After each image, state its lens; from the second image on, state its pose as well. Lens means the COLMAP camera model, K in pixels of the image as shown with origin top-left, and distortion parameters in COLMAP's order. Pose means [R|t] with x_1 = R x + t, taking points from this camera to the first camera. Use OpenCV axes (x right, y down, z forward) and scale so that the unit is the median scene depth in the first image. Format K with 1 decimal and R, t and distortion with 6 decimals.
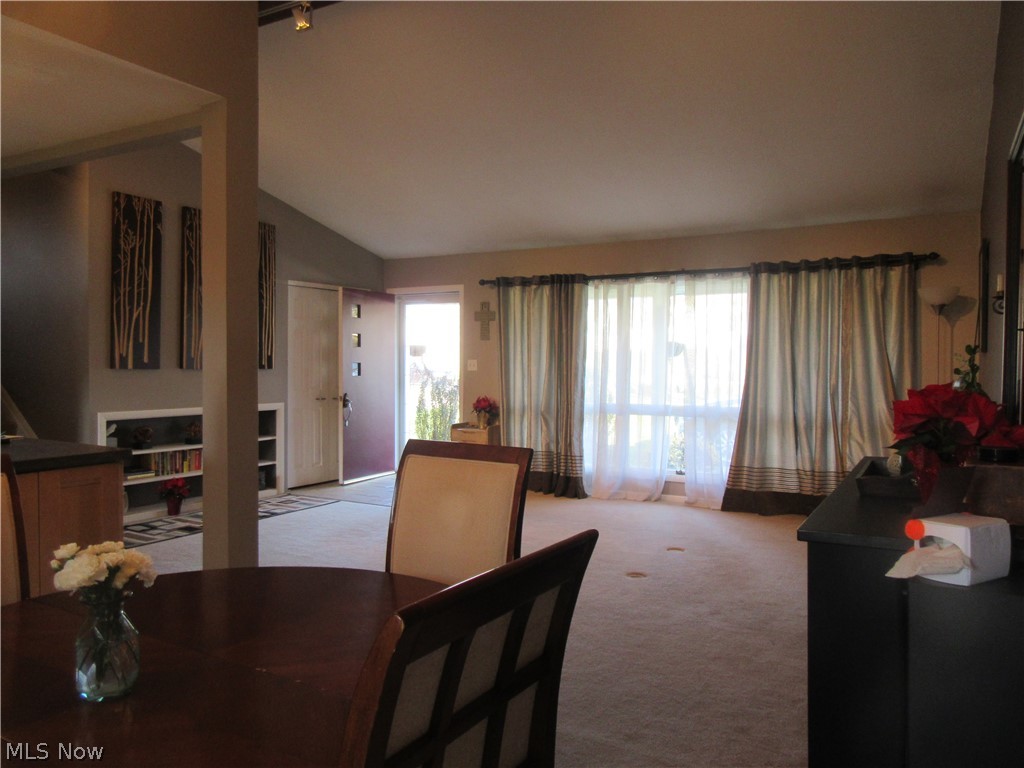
lens RADIAL K [[771.3, 0, 512.3], [0, 771.3, 388.5], [0, 0, 1]] dist [0.004809, 0.003594]
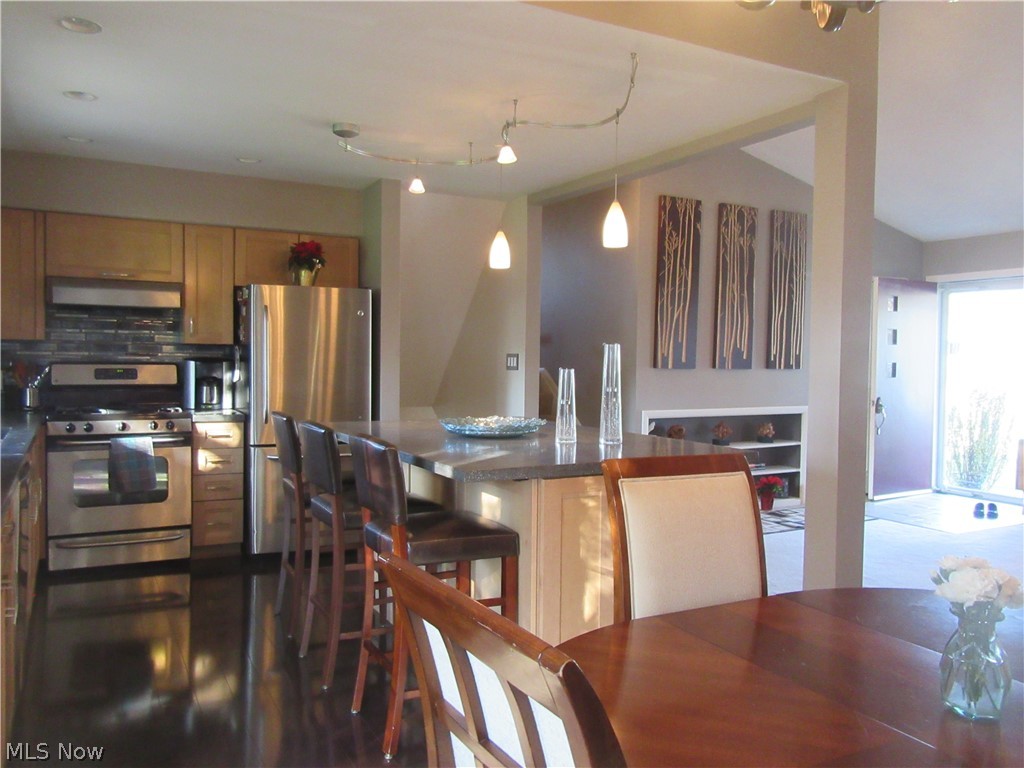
lens RADIAL K [[825.1, 0, 509.1], [0, 825.1, 388.5], [0, 0, 1]] dist [0.000797, -0.000237]
pose [[0.849920, 0.020501, -0.526513, -0.085202], [-0.019974, 0.999778, 0.006687, -0.001560], [0.526534, 0.004833, 0.850140, -0.028190]]
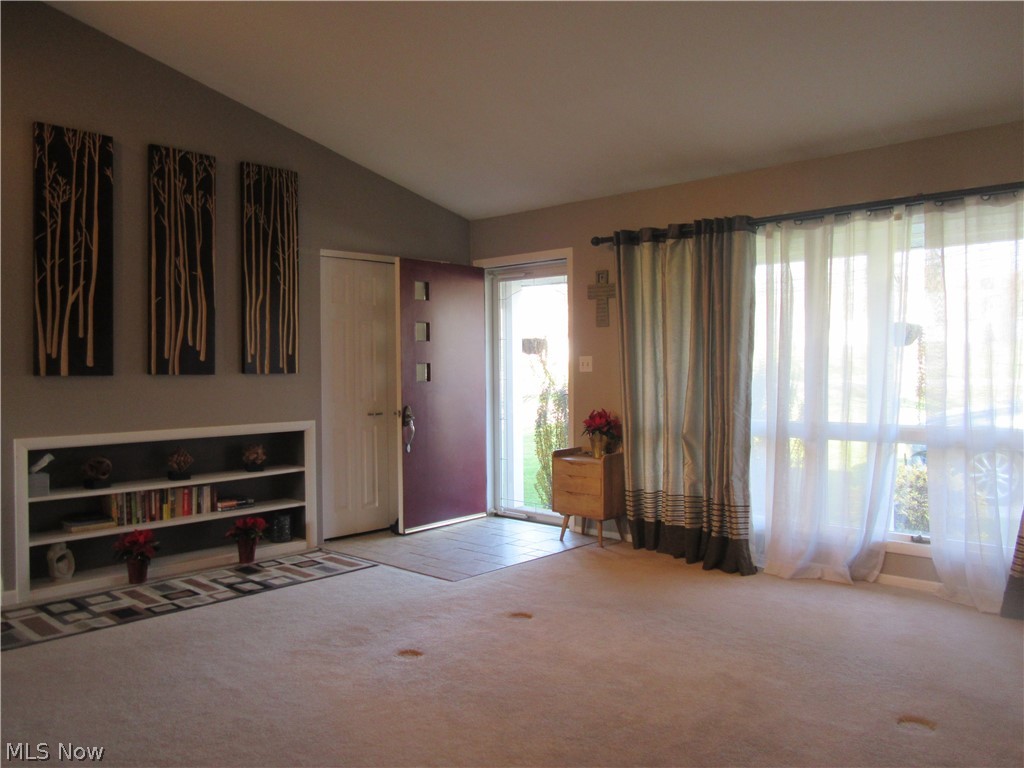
lens RADIAL K [[825.1, 0, 510.0], [0, 825.1, 390.5], [0, 0, 1]] dist [0.000797, -0.000237]
pose [[0.972796, -0.008360, -0.231511, 0.058660], [0.007663, 0.999963, -0.003913, -0.004897], [0.231535, 0.002032, 0.972824, 0.303498]]
